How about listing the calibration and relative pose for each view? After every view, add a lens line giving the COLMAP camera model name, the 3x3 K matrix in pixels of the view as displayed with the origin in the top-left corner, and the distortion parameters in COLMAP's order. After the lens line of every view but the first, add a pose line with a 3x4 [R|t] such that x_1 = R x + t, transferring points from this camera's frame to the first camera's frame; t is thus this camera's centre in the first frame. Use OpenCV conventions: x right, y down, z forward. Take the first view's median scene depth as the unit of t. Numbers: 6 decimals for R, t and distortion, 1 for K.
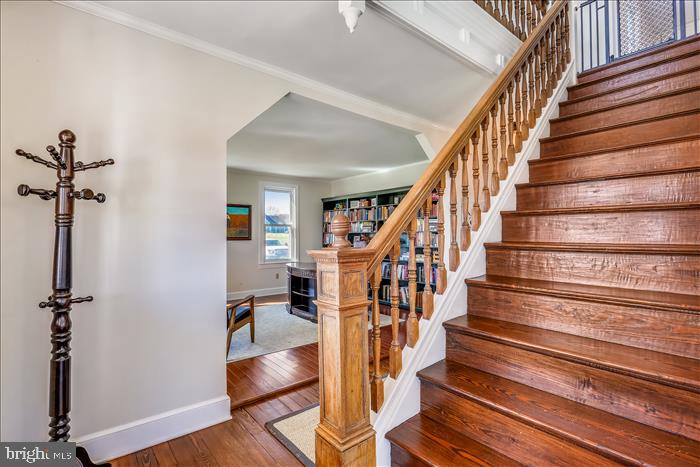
lens RADIAL K [[335.3, 0, 349.2], [0, 335.3, 232.9], [0, 0, 1]] dist [-0.042454, 0.023217]
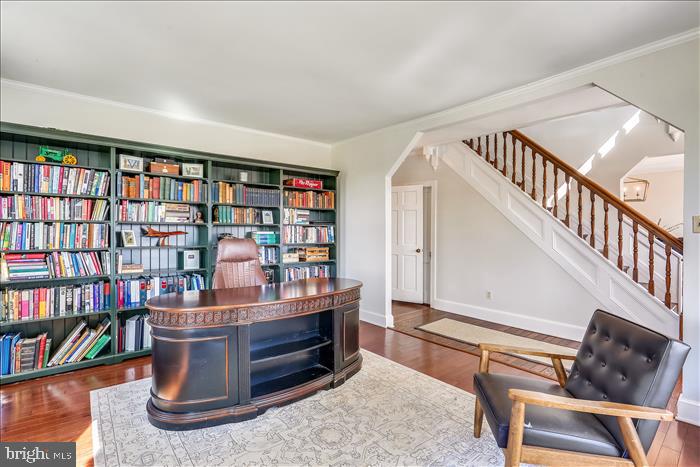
lens RADIAL K [[335.3, 0, 346.7], [0, 335.3, 231.6], [0, 0, 1]] dist [-0.042454, 0.023217]
pose [[-0.024627, -0.003885, 0.999689, -0.471145], [-0.014660, 0.999886, 0.003525, 0.006120], [-0.999589, -0.014569, -0.024682, 0.716381]]
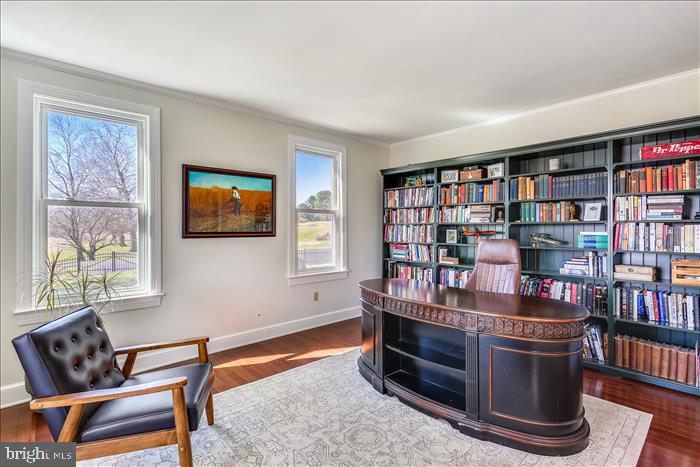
lens RADIAL K [[335.3, 0, 351.2], [0, 335.3, 230.5], [0, 0, 1]] dist [-0.042454, 0.023217]
pose [[0.998441, 0.000142, 0.055825, -0.195338], [-0.001023, 0.999875, 0.015753, 0.002094], [-0.055815, -0.015786, 0.998316, 0.422030]]
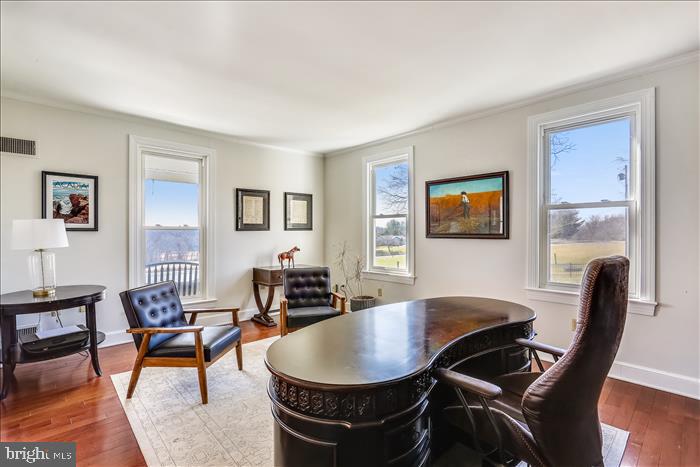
lens RADIAL K [[335.3, 0, 354.7], [0, 335.3, 230.7], [0, 0, 1]] dist [-0.042454, 0.023217]
pose [[0.054206, 0.003698, -0.998523, 0.199687], [0.013858, 0.999894, 0.004455, 0.002788], [0.998434, -0.014079, 0.054149, 0.733098]]
